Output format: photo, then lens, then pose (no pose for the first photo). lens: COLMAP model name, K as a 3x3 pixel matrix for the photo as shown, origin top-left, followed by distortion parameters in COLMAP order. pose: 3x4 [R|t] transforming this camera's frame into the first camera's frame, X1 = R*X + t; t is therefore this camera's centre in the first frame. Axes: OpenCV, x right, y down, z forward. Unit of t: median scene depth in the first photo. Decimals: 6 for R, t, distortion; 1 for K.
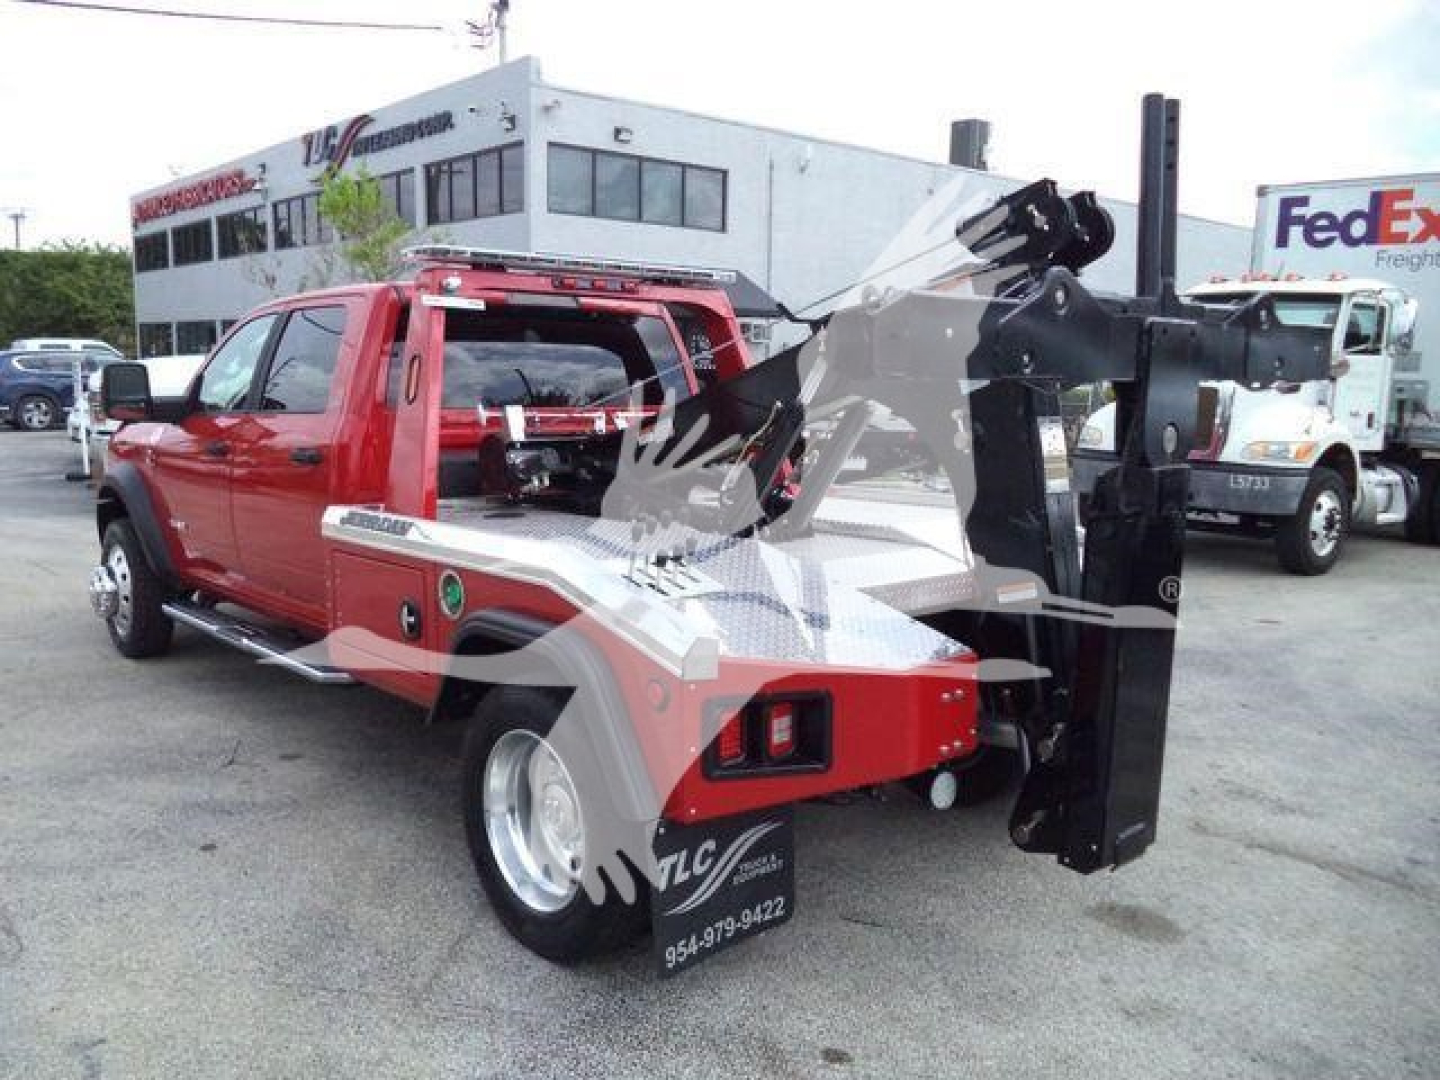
lens RADIAL K [[1167.8, 0, 720.0], [0, 1167.8, 540.0], [0, 0, 1]] dist [-0.033754, 0.001059]
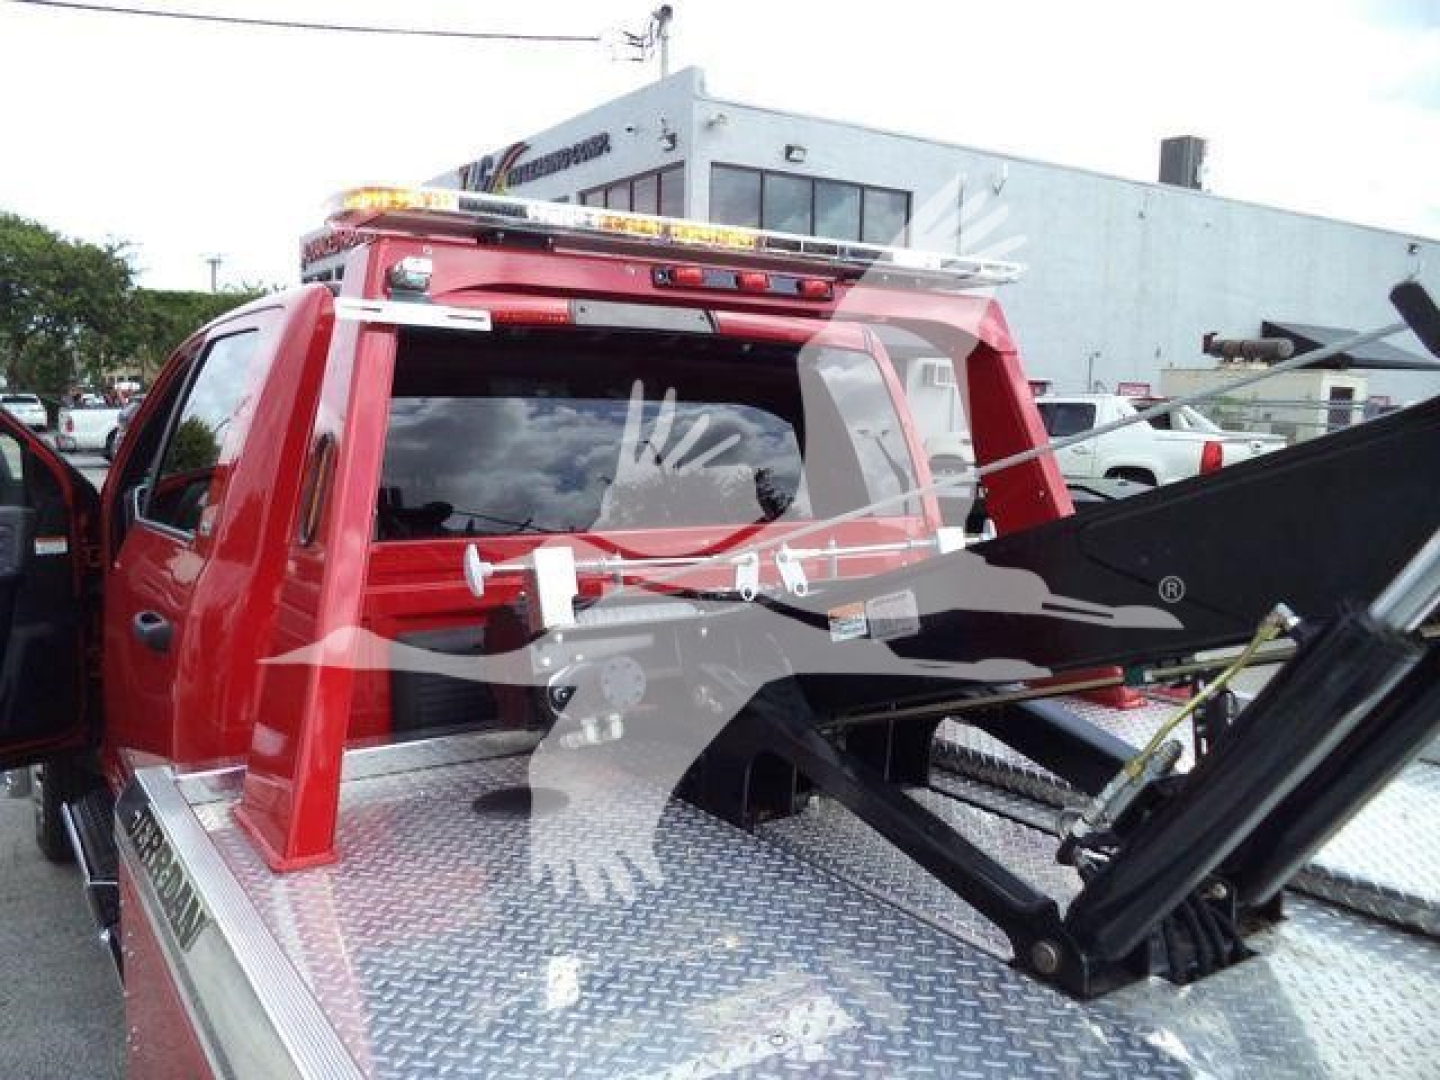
lens RADIAL K [[1131.0, 0, 720.0], [0, 1131.0, 540.0], [0, 0, 1]] dist [-0.033047, 0.002131]
pose [[0.989911, 0.020642, -0.140180, -0.013620], [-0.024707, 0.999321, -0.027321, -0.027482], [0.139521, 0.030509, 0.989749, 0.149089]]
